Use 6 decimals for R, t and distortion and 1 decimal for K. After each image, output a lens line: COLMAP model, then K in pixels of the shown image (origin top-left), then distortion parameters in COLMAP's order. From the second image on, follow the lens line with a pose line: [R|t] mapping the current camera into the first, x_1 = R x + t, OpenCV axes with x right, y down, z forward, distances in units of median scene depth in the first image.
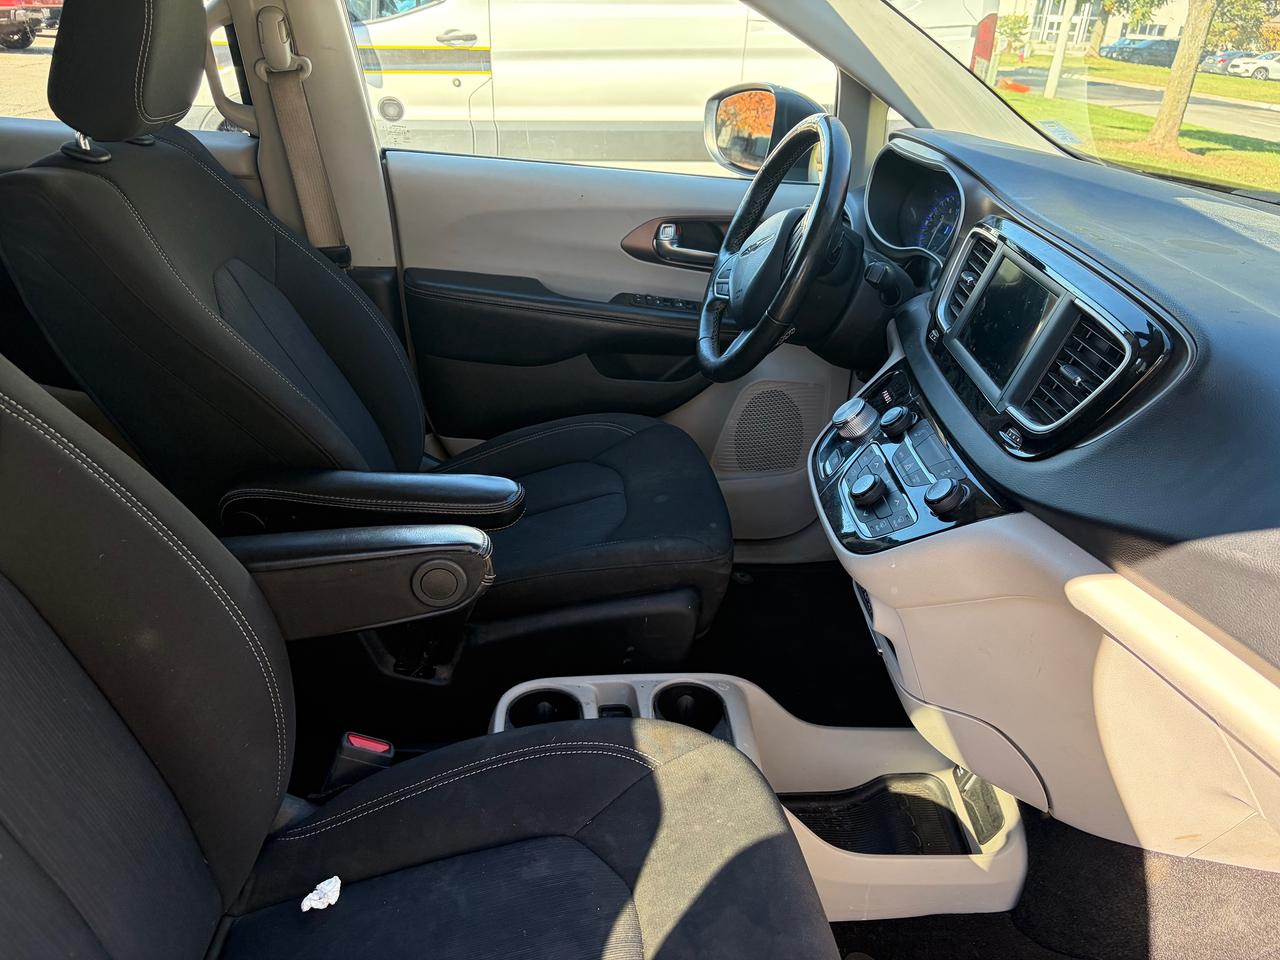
lens RADIAL K [[964.1, 0, 640.0], [0, 964.1, 480.0], [0, 0, 1]] dist [0.005415, -0.001871]
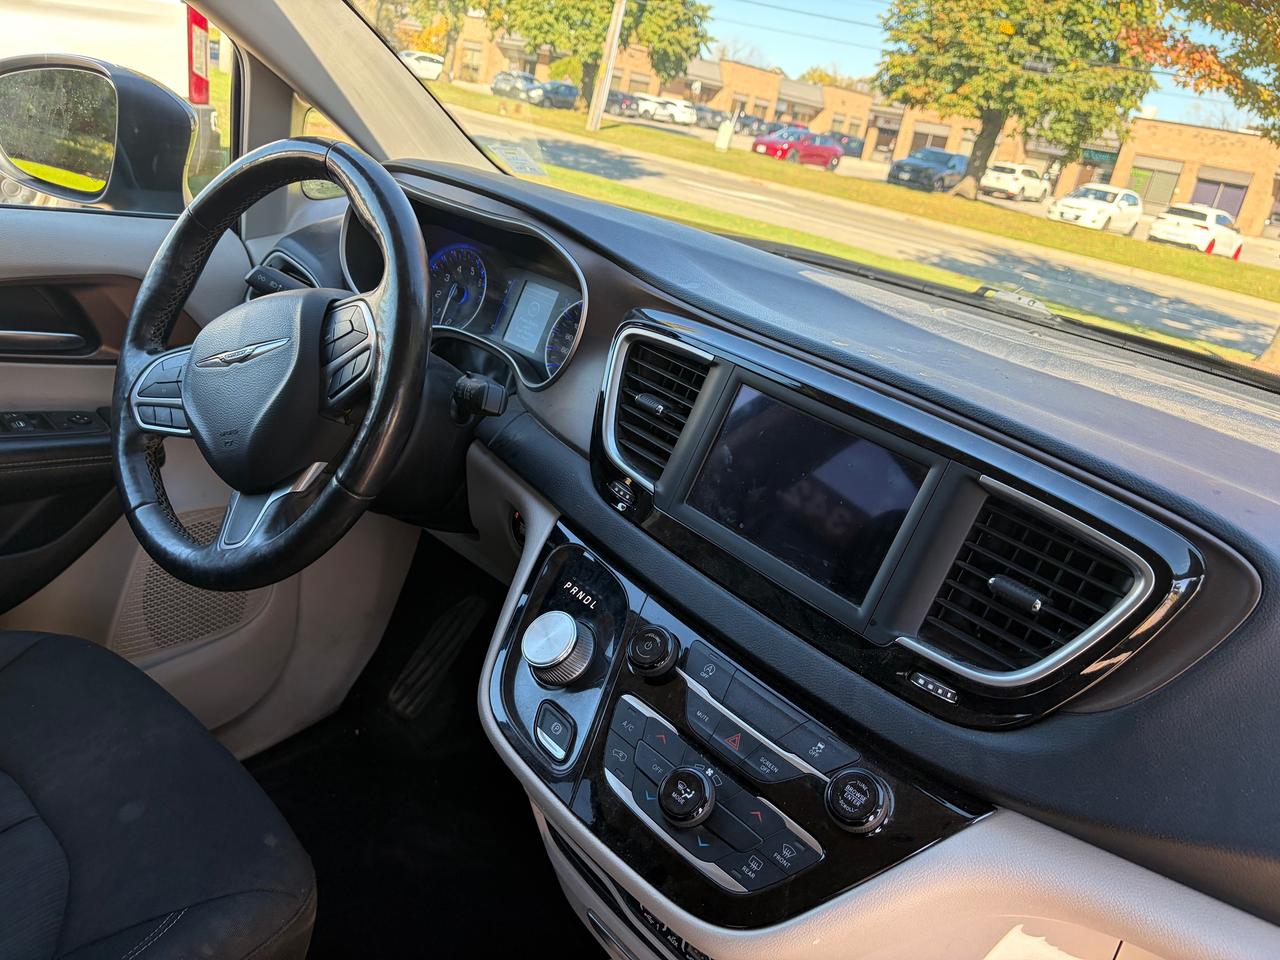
lens RADIAL K [[989.3, 0, 640.0], [0, 989.3, 480.0], [0, 0, 1]] dist [-0.011972, -0.005922]
pose [[0.727614, -0.178334, 0.662401, -0.101612], [0.168973, 0.982458, 0.078892, -0.155828], [-0.664850, 0.054525, 0.744984, 0.354016]]
